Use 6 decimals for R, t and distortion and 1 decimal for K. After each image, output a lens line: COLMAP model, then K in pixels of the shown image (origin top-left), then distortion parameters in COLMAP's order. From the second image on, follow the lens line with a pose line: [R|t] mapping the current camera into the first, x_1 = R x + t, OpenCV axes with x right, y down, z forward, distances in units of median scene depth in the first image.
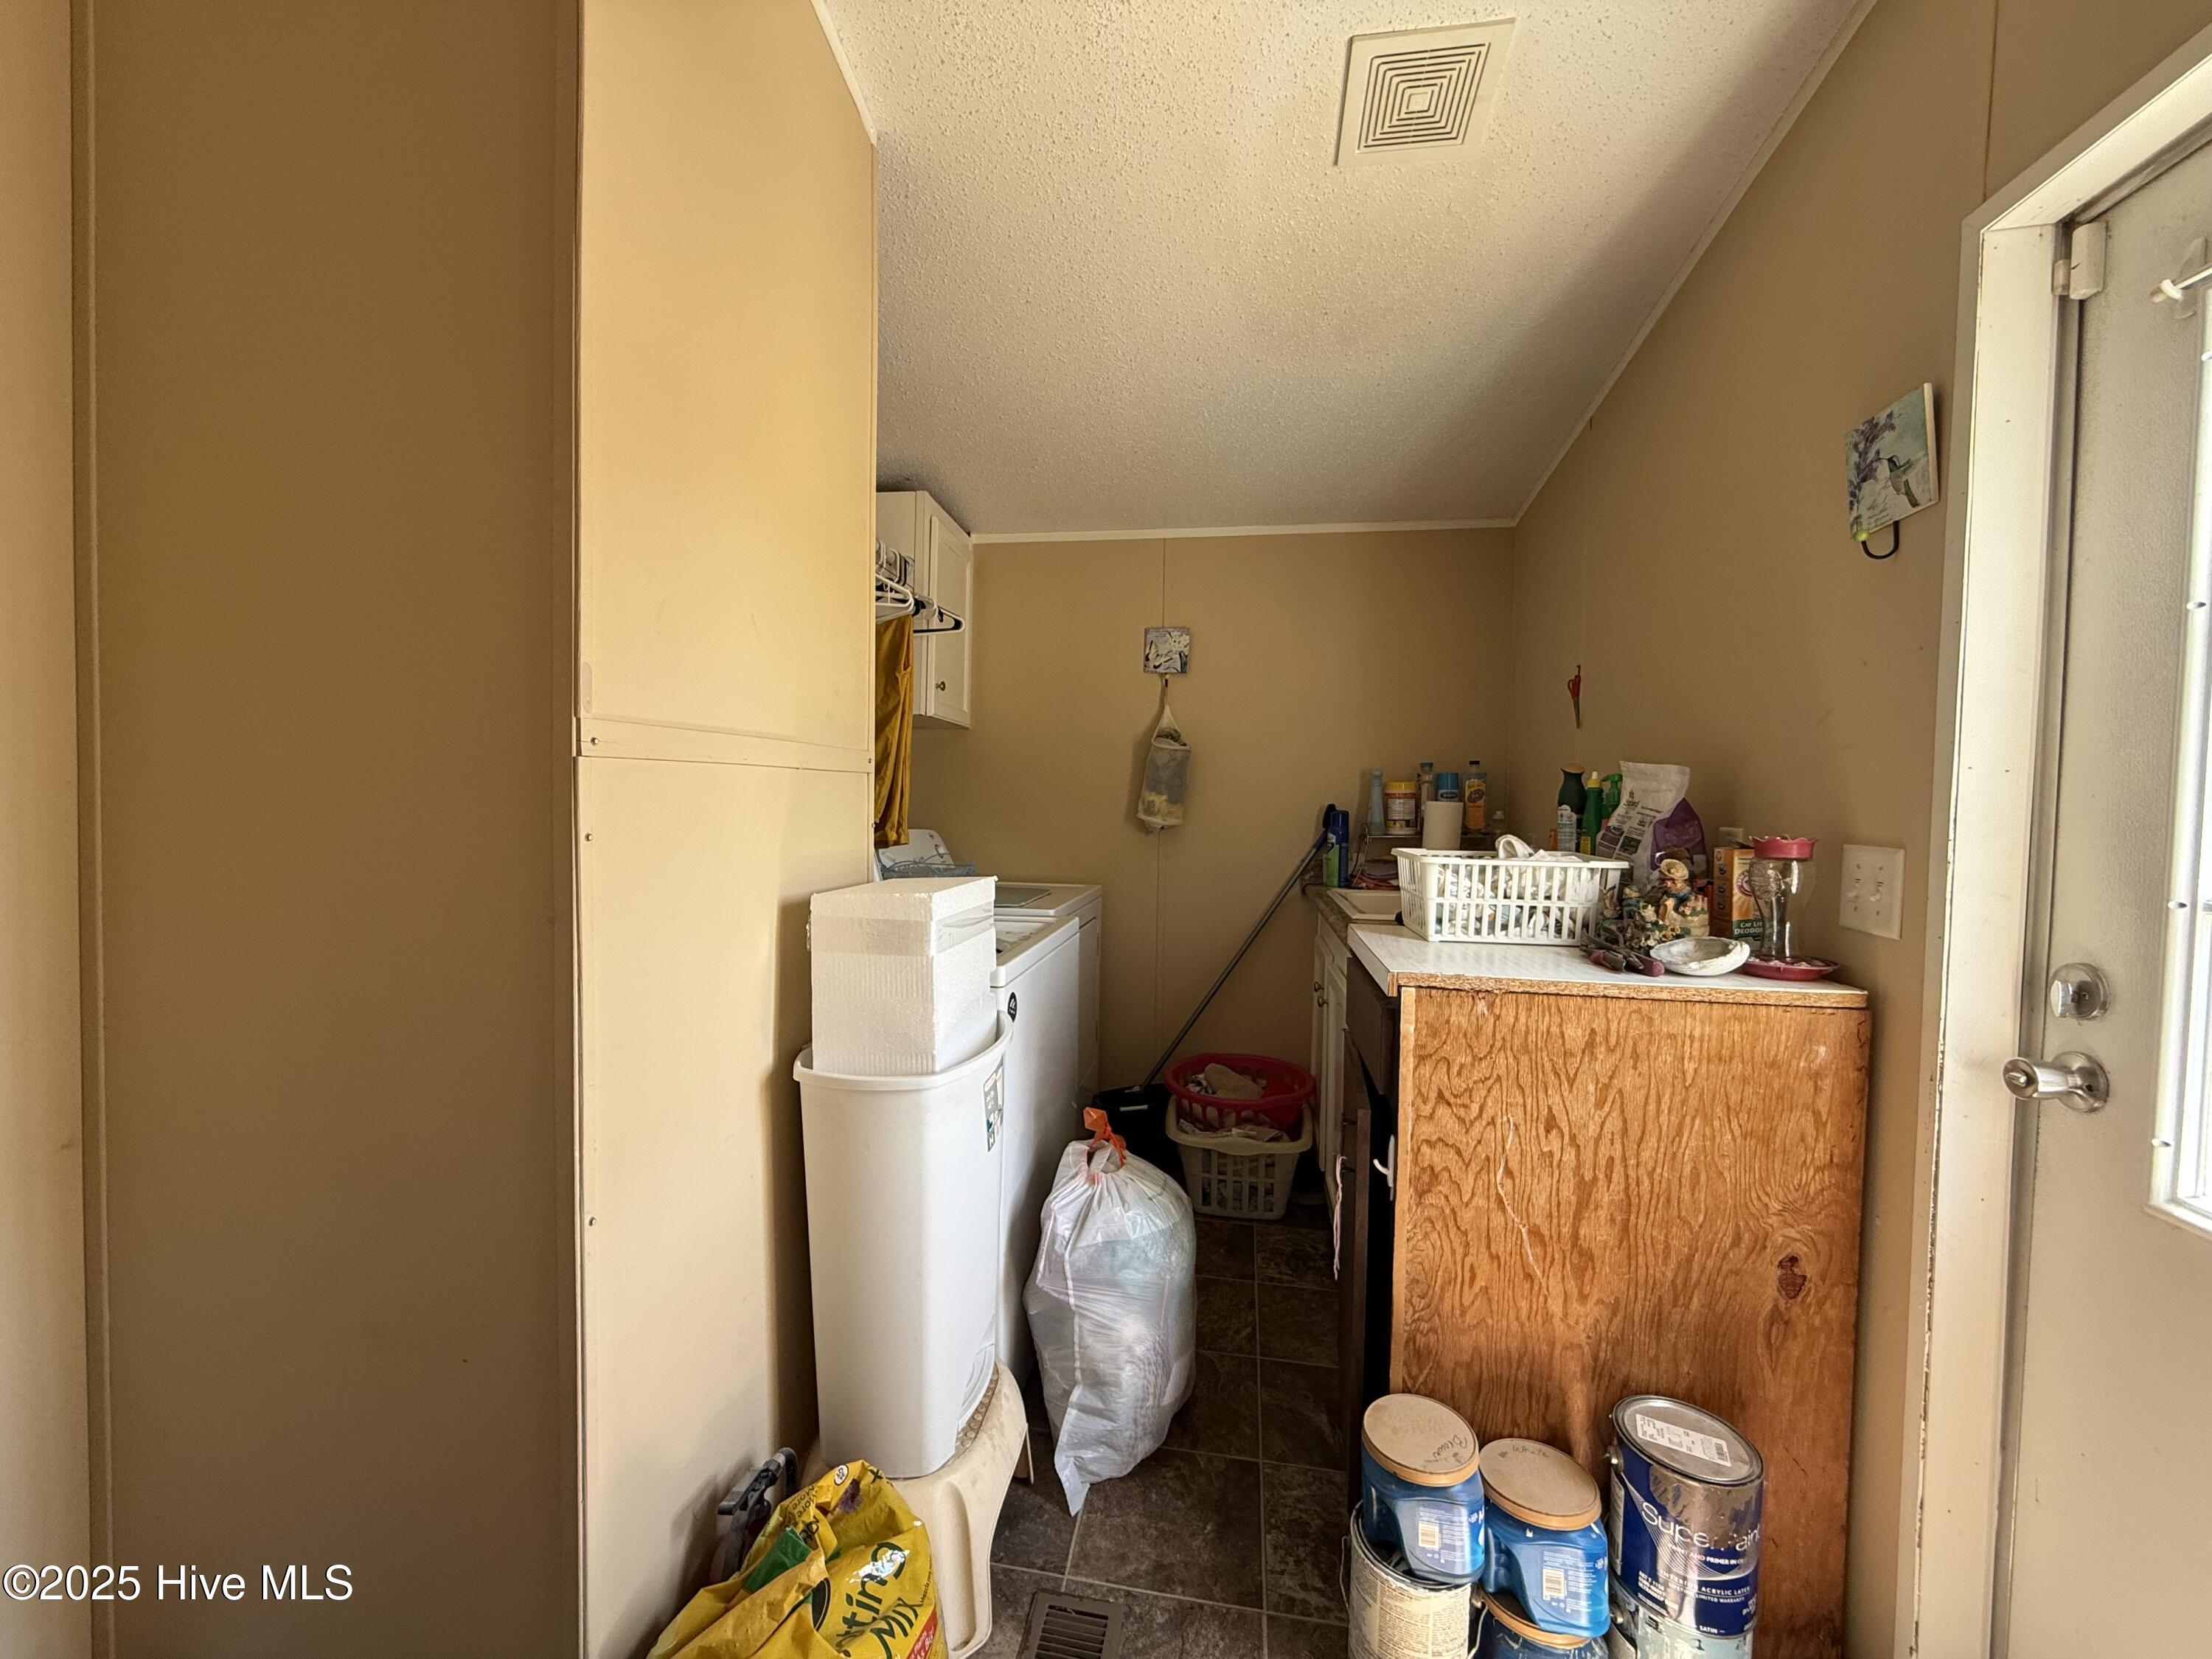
lens RADIAL K [[879.2, 0, 1098.9], [0, 879.2, 828.2], [0, 0, 1]] dist [-0.000963, 0.000165]
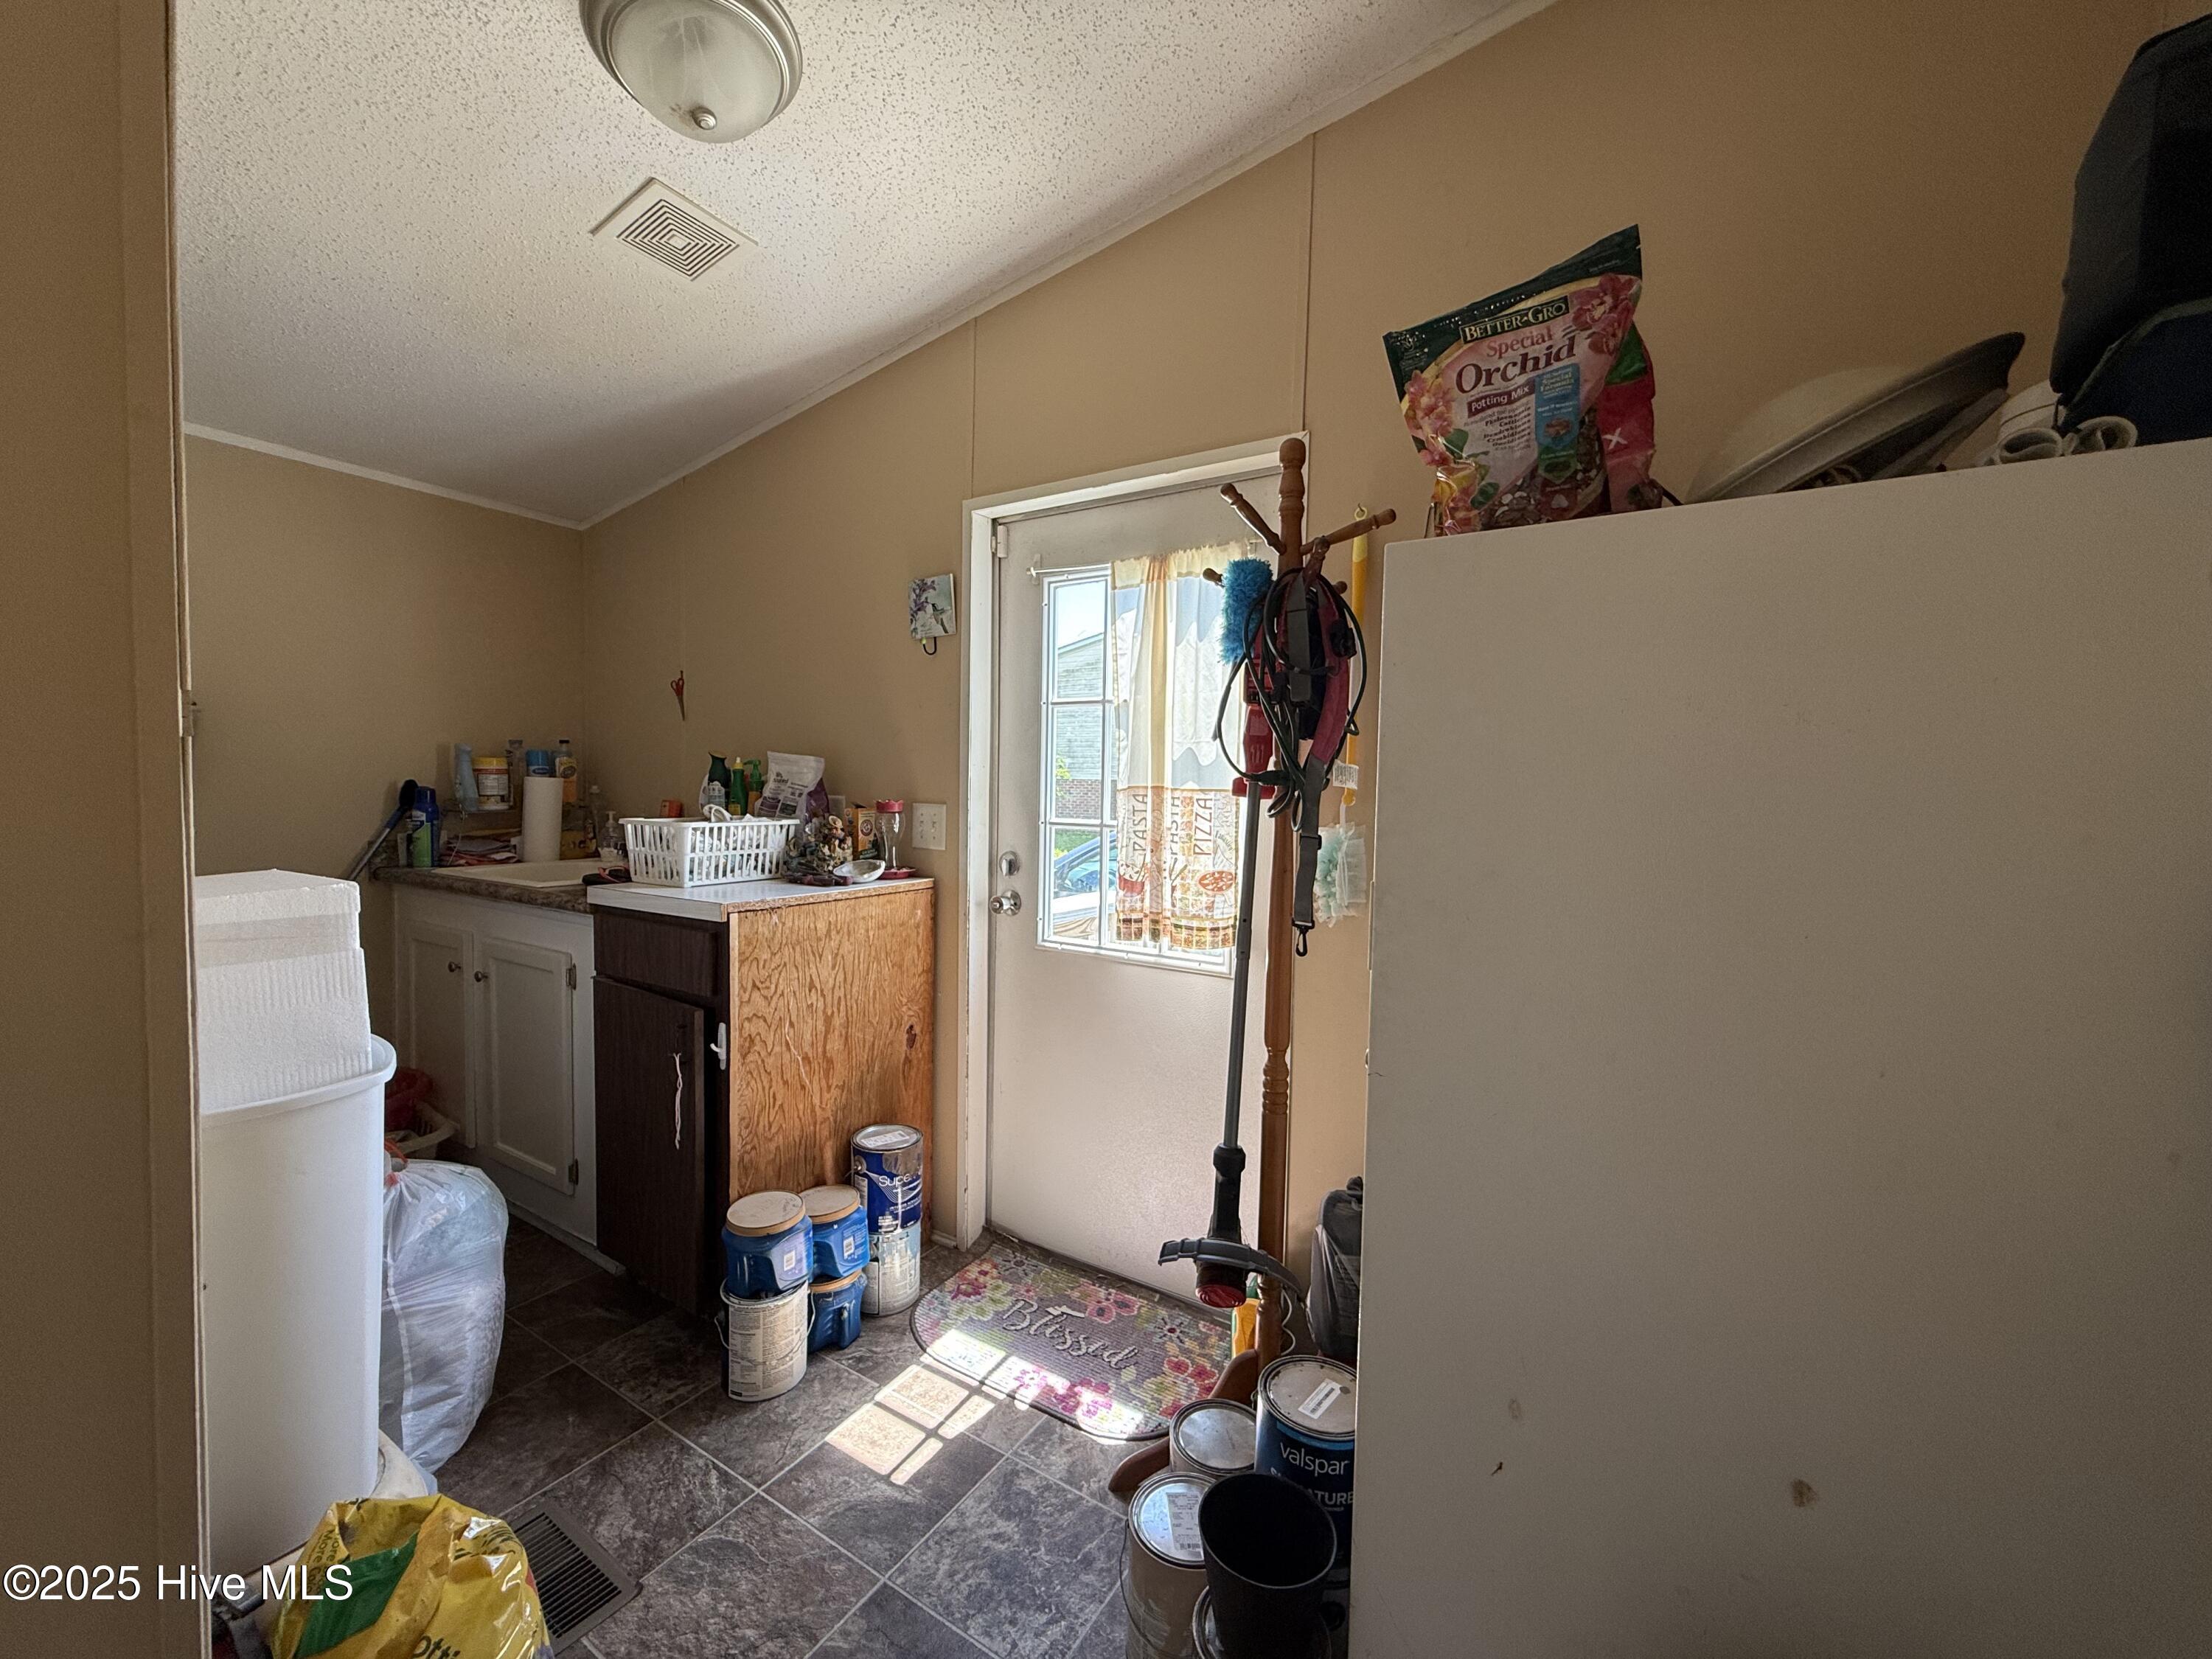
lens RADIAL K [[879.2, 0, 1098.9], [0, 879.2, 828.2], [0, 0, 1]] dist [-0.000963, 0.000165]
pose [[0.391178, -0.053164, 0.918778, -0.712025], [0.022629, 0.998584, 0.048148, -0.010009], [-0.920037, 0.001956, 0.391827, -0.091593]]
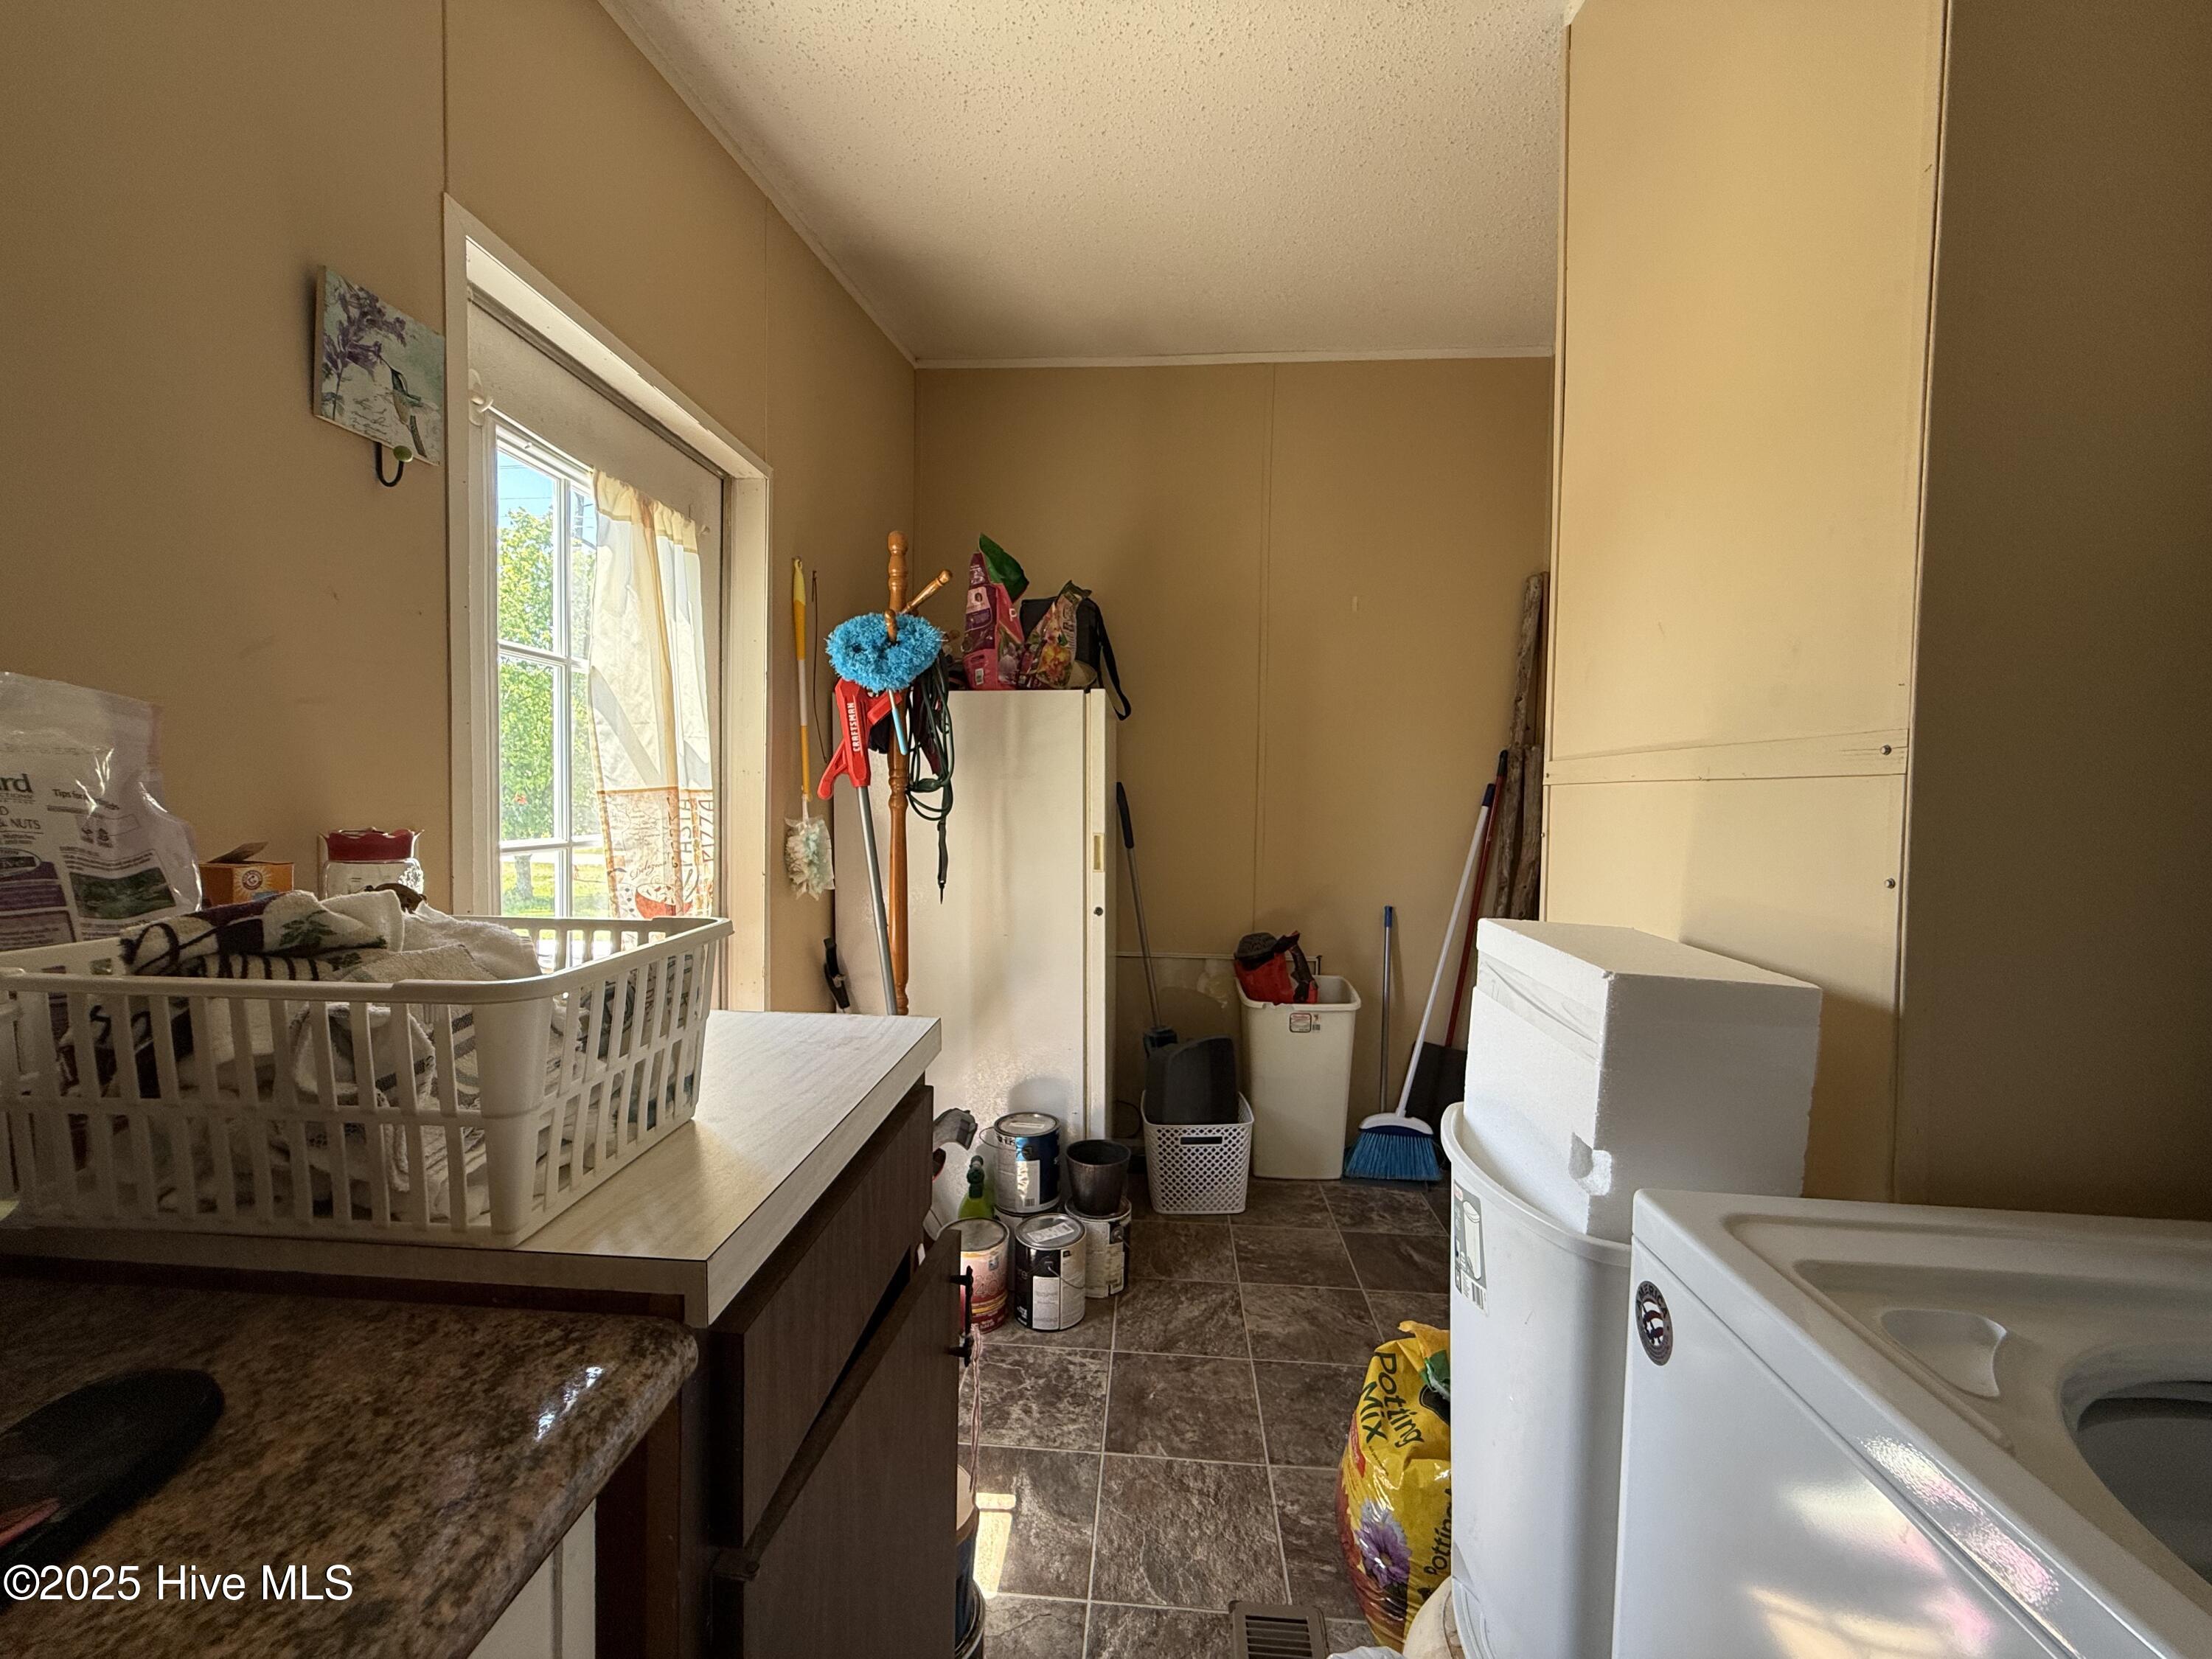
lens RADIAL K [[879.2, 0, 1098.9], [0, 879.2, 828.2], [0, 0, 1]] dist [-0.000963, 0.000165]
pose [[-0.995513, -0.028396, -0.090266, 0.270762], [-0.035406, 0.996399, 0.077038, -0.067969], [0.087754, 0.079888, -0.992934, 1.783788]]
